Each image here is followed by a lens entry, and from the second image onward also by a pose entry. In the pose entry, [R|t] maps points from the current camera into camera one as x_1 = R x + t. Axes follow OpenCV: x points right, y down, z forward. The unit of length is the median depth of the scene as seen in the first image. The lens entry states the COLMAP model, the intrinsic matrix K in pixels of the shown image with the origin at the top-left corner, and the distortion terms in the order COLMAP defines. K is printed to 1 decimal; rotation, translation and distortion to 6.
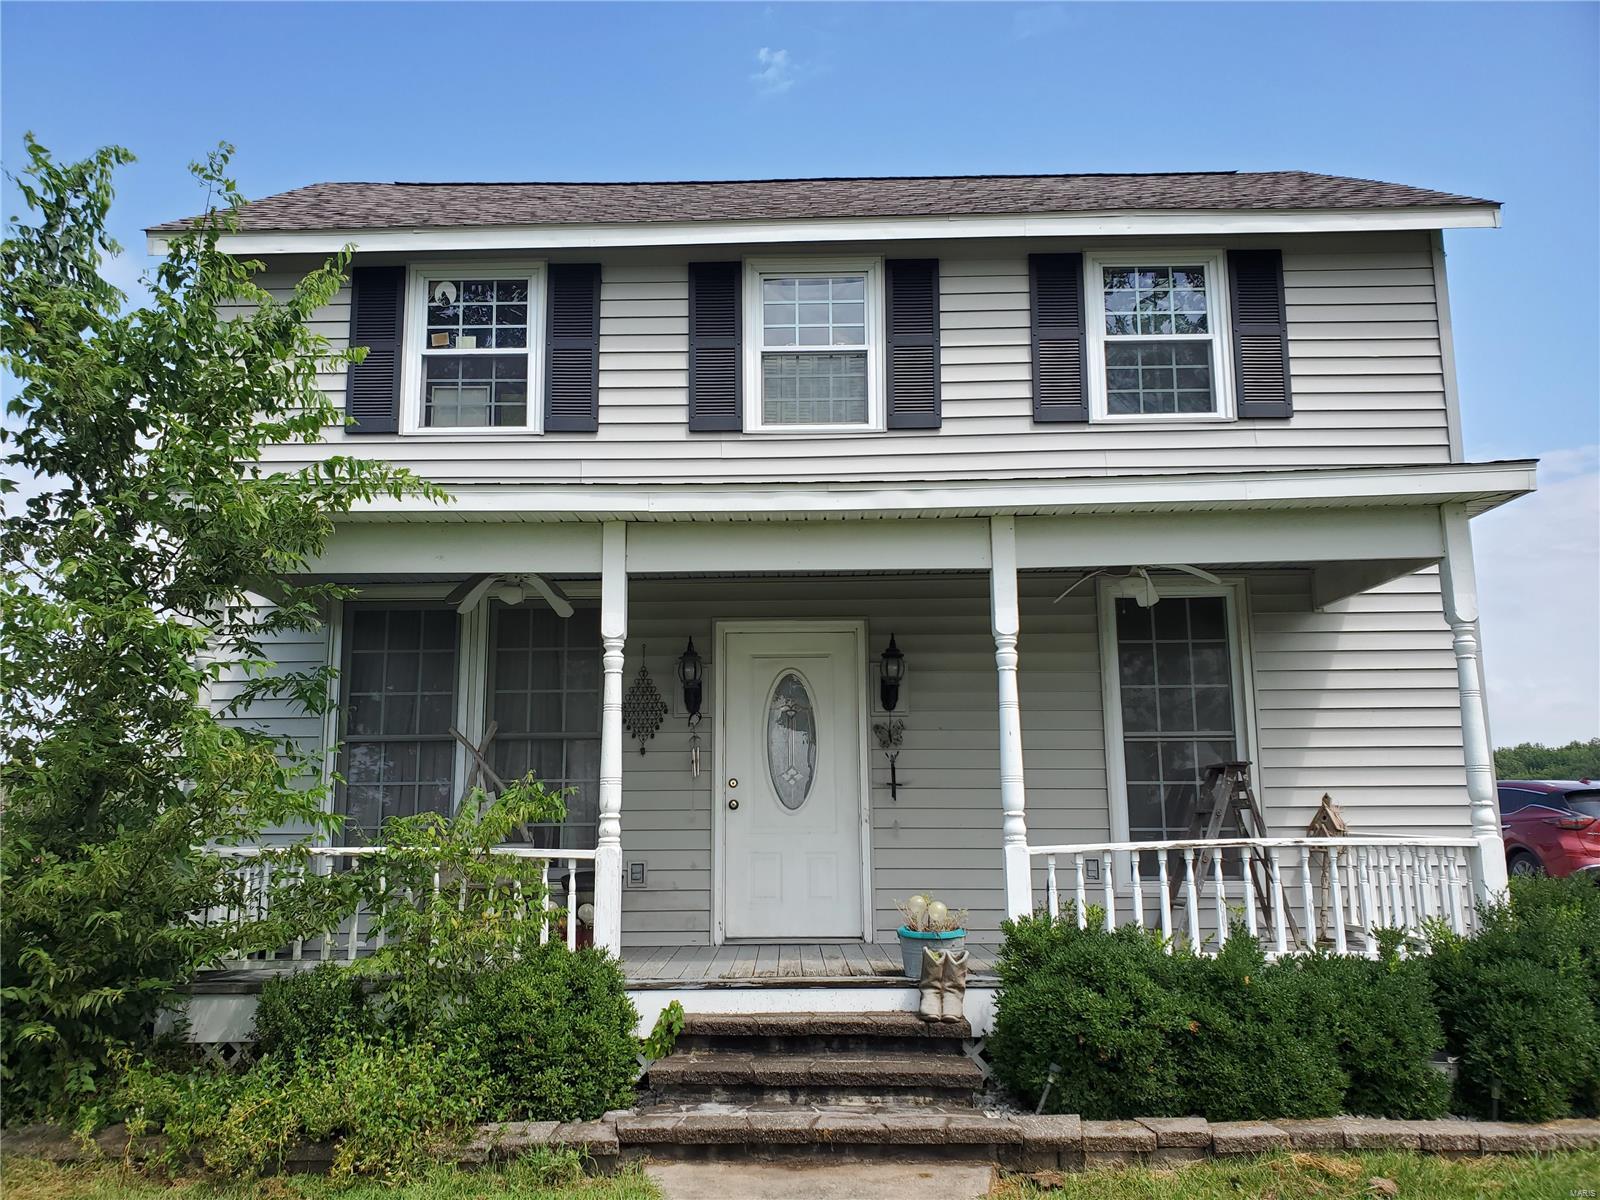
lens RADIAL K [[1259.1, 0, 750.8], [0, 1259.1, 598.5], [0, 0, 1]] dist [0.006591, -0.103320]
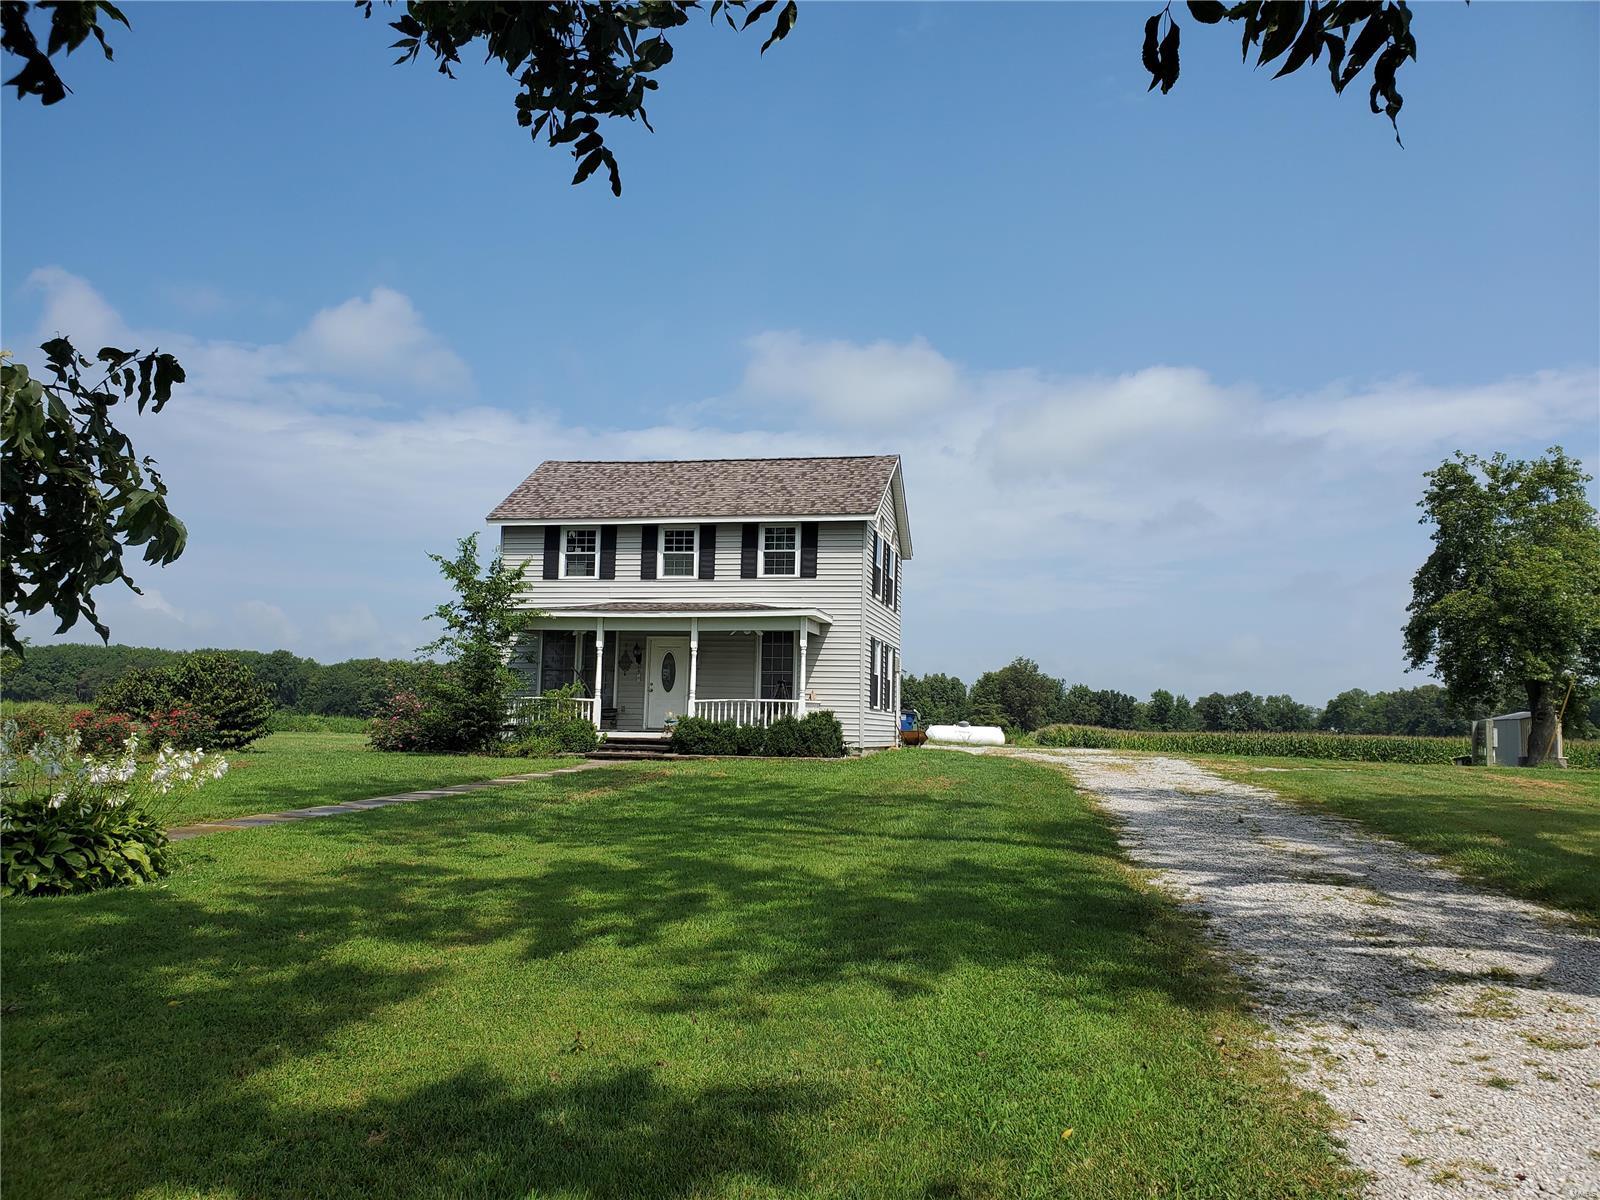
lens RADIAL K [[1236.4, 0, 800.0], [0, 1236.4, 600.0], [0, 0, 1]] dist [0.091283, -0.098927]
pose [[0.982934, 0.007328, -0.183813, 1.078246], [0.006139, 0.997343, 0.072590, -0.348569], [0.183857, -0.072479, 0.980277, -2.387004]]
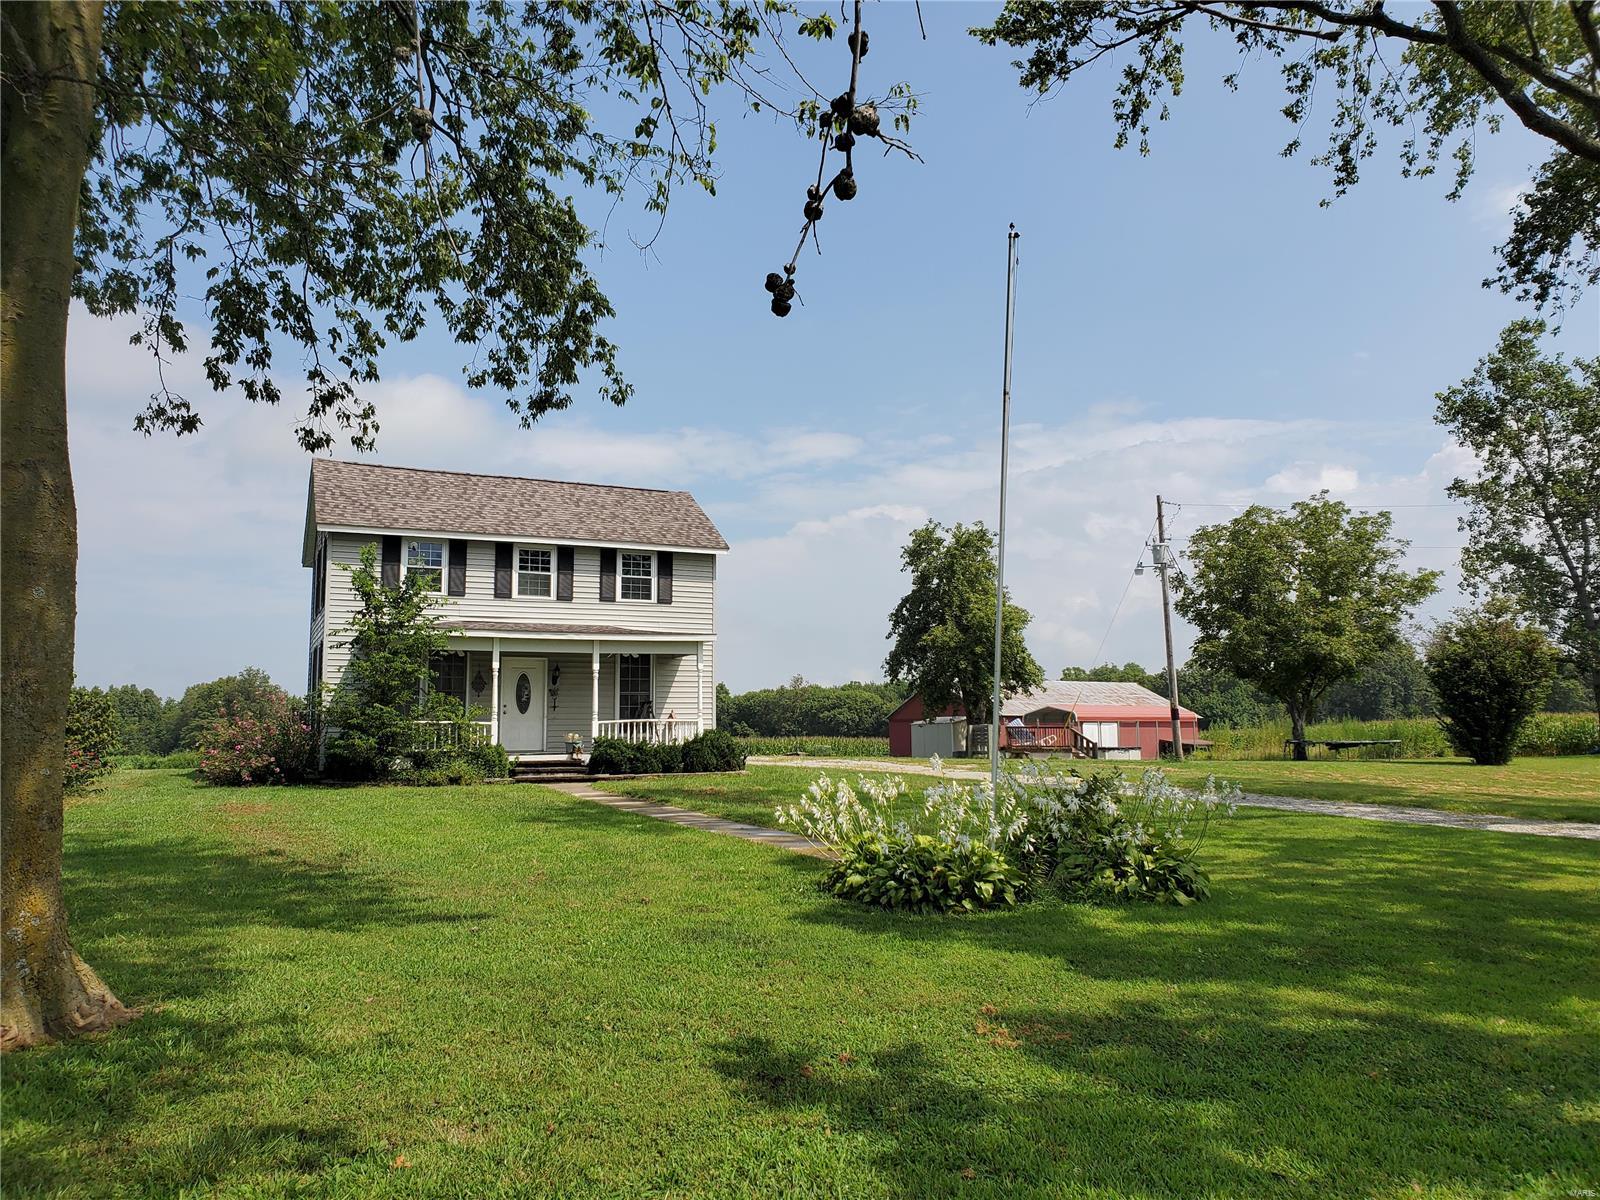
lens RADIAL K [[1236.4, 0, 800.0], [0, 1236.4, 600.0], [0, 0, 1]] dist [0.091283, -0.098927]
pose [[0.896753, 0.049533, 0.439750, -0.839647], [-0.075584, 0.996258, 0.041917, -0.356221], [-0.436028, -0.070828, 0.897141, -2.466007]]
